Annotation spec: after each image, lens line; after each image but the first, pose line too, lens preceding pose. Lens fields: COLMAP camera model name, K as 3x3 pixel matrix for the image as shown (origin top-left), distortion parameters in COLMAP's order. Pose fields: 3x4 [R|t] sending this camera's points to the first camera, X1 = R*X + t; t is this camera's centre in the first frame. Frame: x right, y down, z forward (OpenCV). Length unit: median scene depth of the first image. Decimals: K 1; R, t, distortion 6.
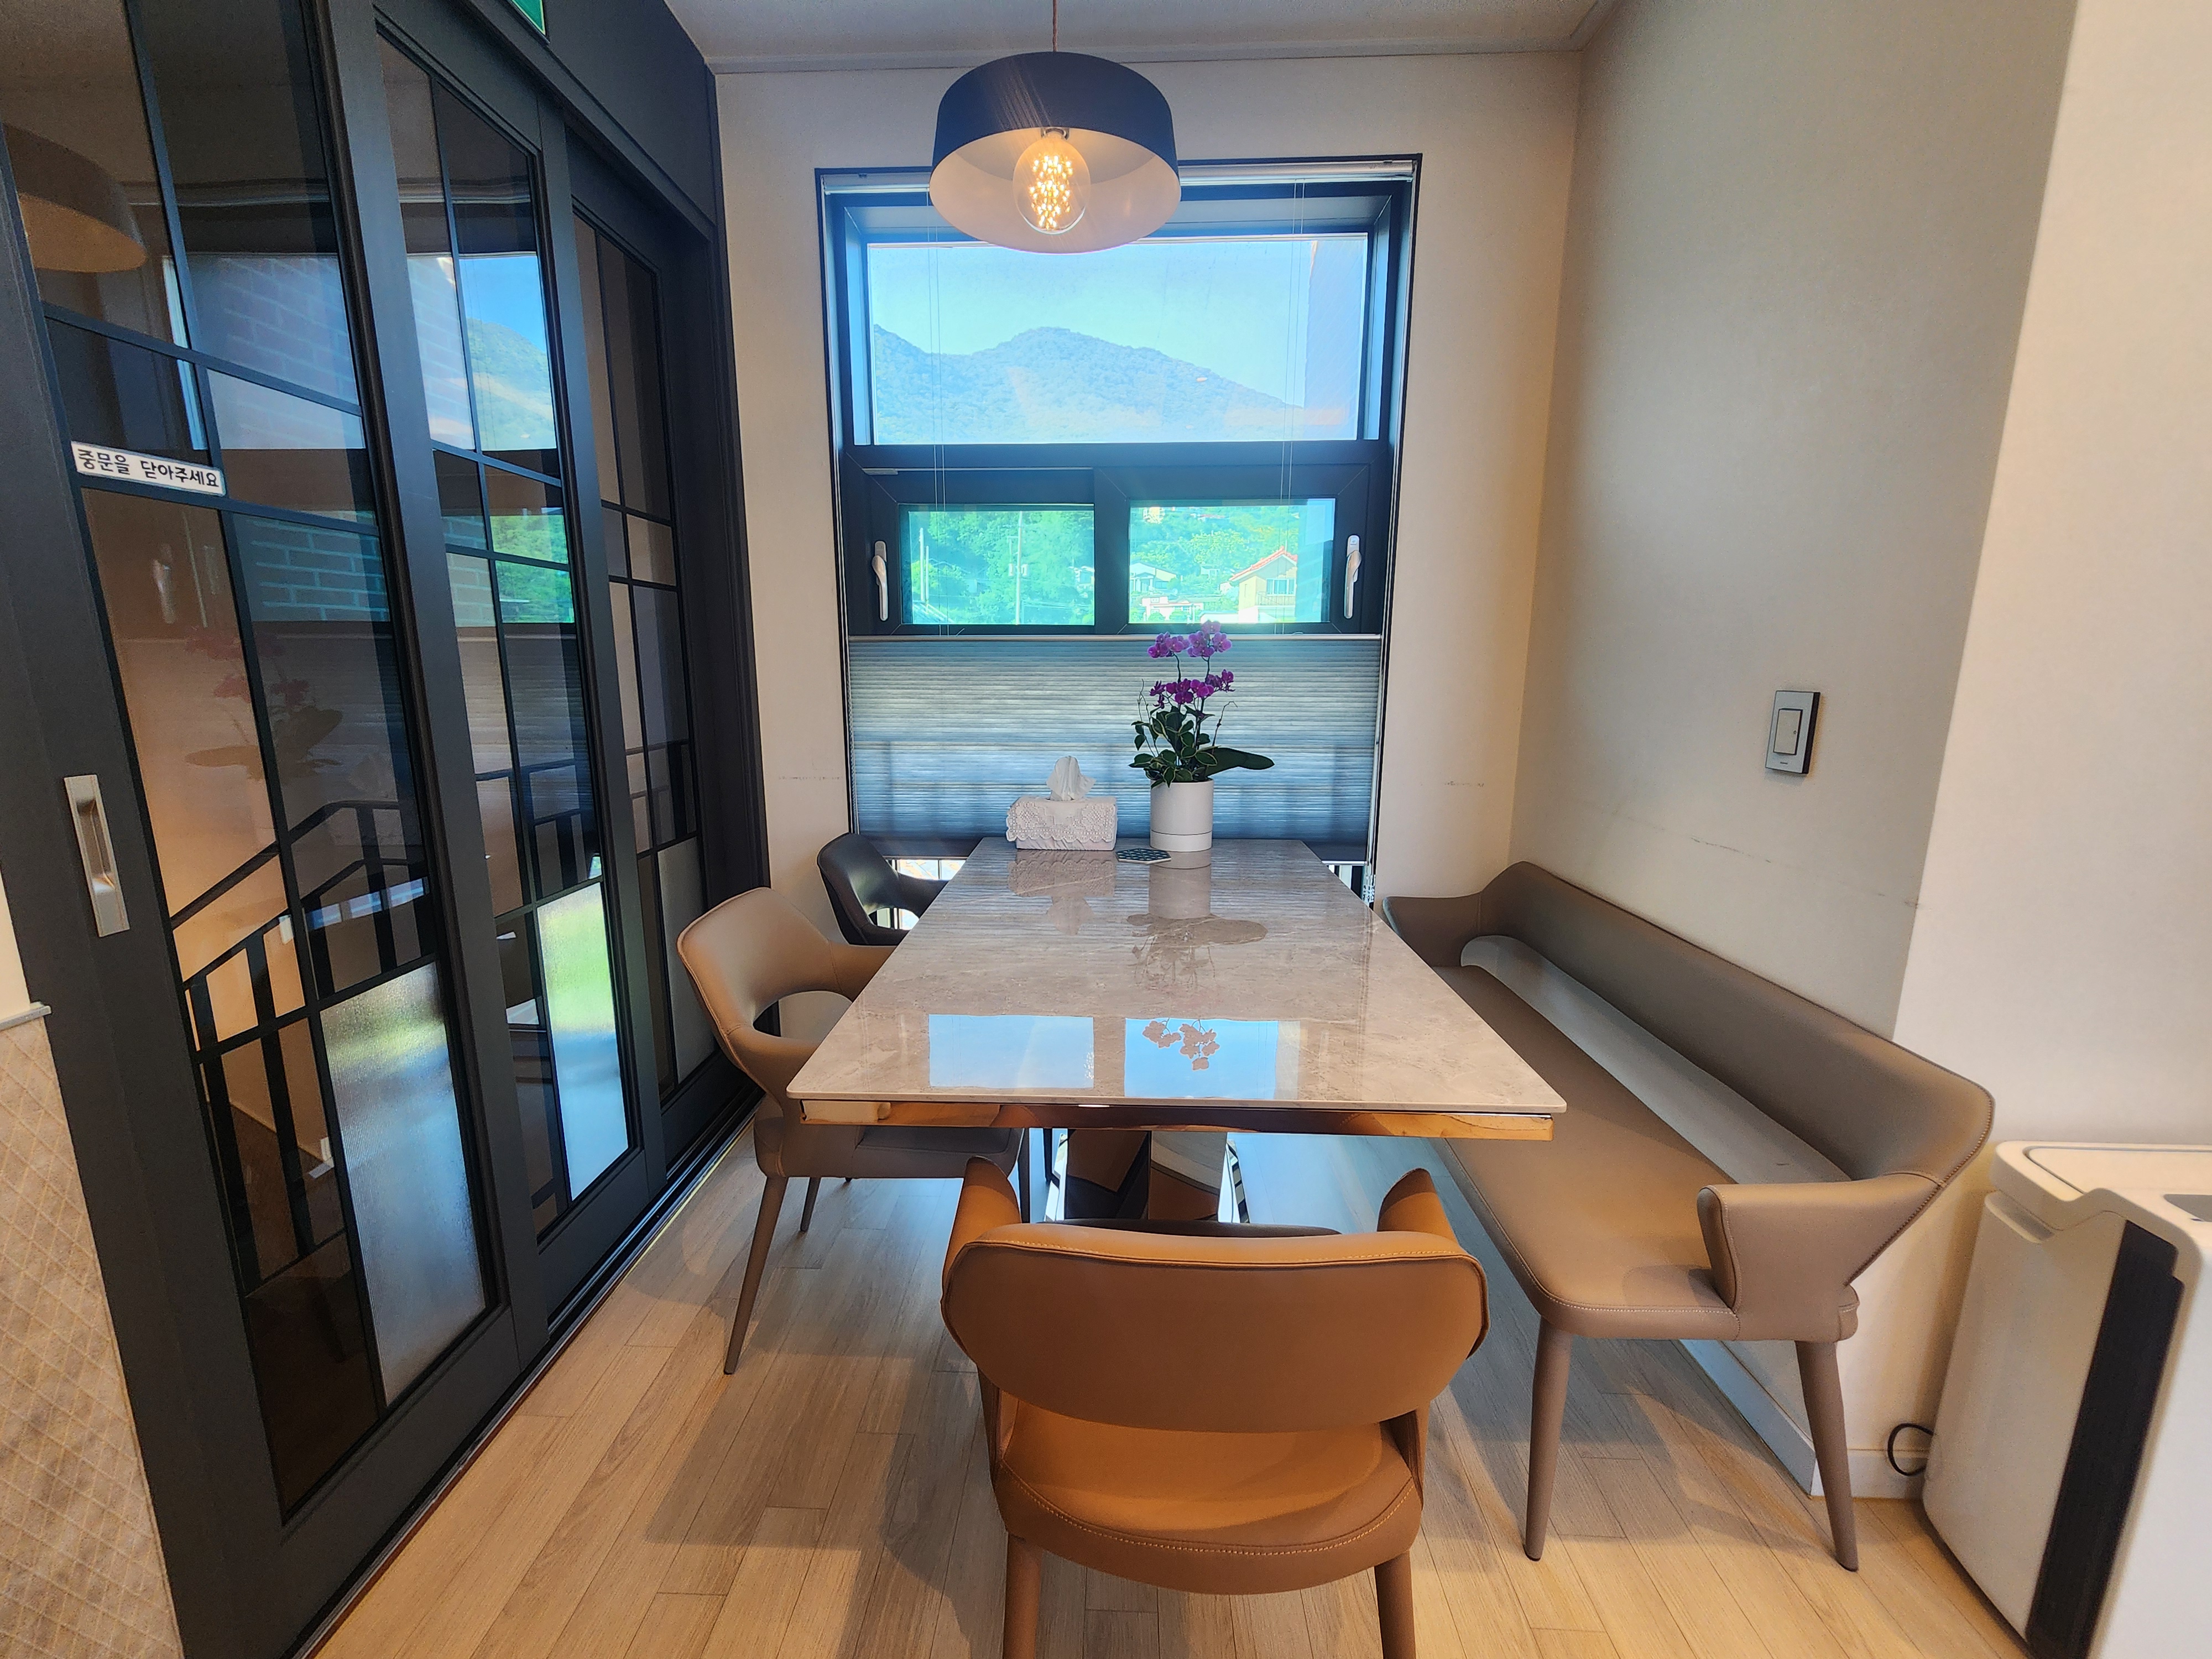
lens RADIAL K [[889.5, 0, 1100.4], [0, 889.5, 832.1], [0, 0, 1]] dist [-0.000455, -0.000028]
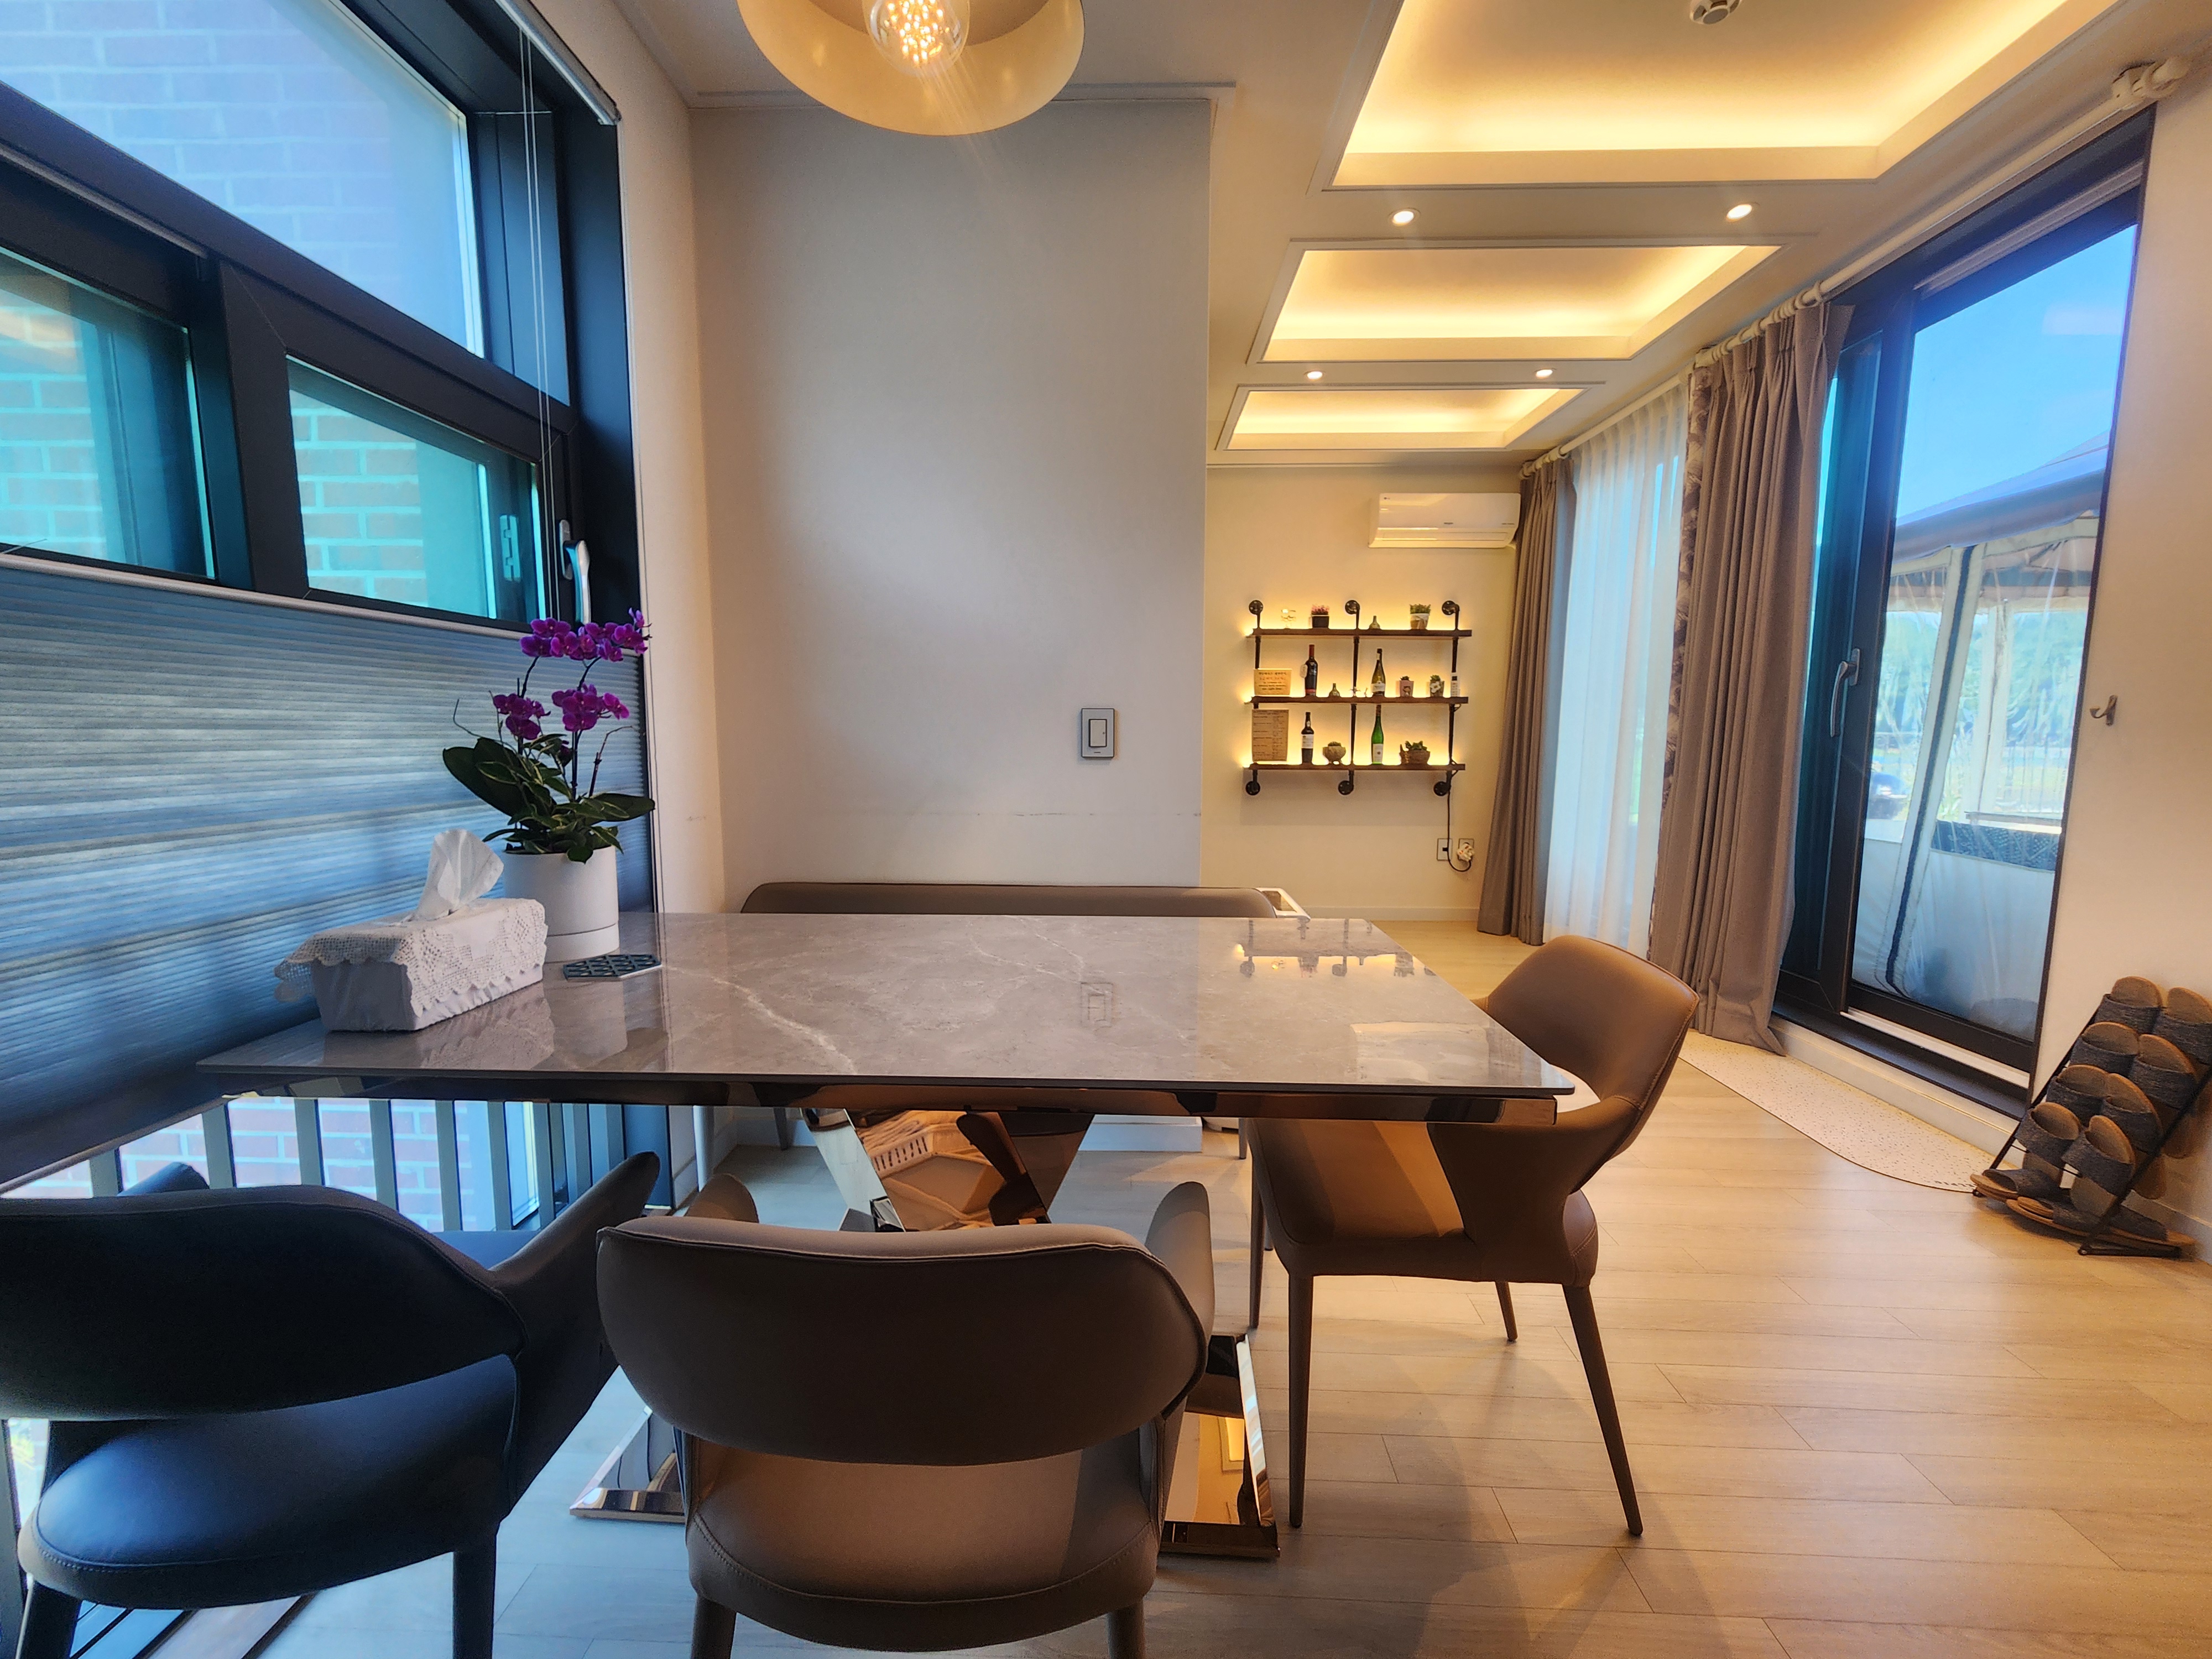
lens RADIAL K [[889.5, 0, 1101.7], [0, 889.5, 830.9], [0, 0, 1]] dist [-0.000455, -0.000028]
pose [[-0.000277, -0.116396, 0.993203, -0.524625], [0.179575, 0.977052, 0.114553, -0.071297], [-0.983744, 0.178386, 0.020631, 0.568554]]
